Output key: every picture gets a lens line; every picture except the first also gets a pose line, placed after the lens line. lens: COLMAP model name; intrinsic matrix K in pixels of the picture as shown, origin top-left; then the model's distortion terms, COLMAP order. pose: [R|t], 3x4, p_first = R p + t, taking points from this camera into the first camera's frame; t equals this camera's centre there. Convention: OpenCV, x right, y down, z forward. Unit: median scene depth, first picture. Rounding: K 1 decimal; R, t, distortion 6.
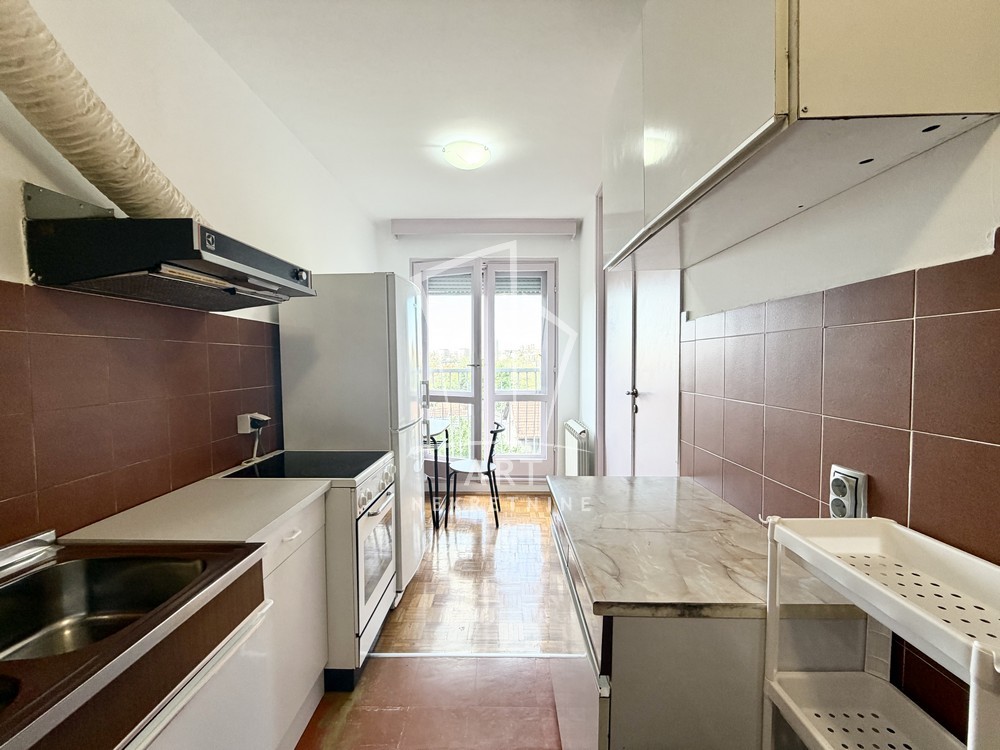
lens RADIAL K [[396.6, 0, 500.0], [0, 396.6, 375.0], [0, 0, 1]] dist [0.000438, -0.000154]
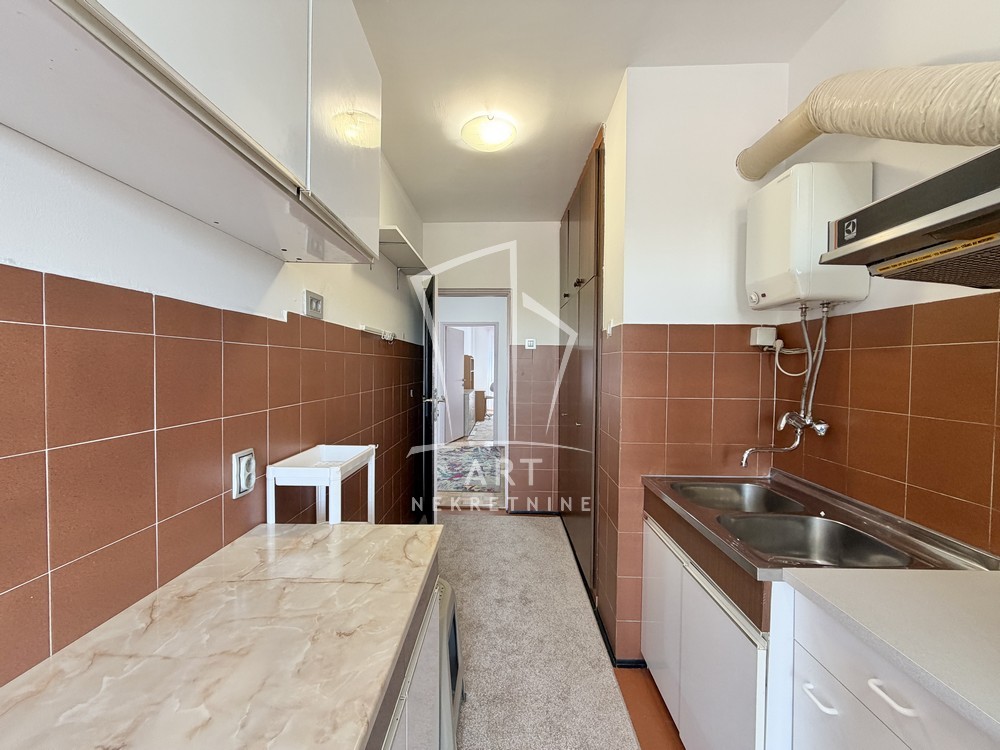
lens RADIAL K [[396.6, 0, 500.0], [0, 396.6, 375.0], [0, 0, 1]] dist [0.000438, -0.000154]
pose [[-0.999974, -0.000574, 0.007207, 0.005307], [-0.000123, 0.998042, 0.062547, -0.082861], [-0.007228, 0.062545, -0.998016, 1.884019]]
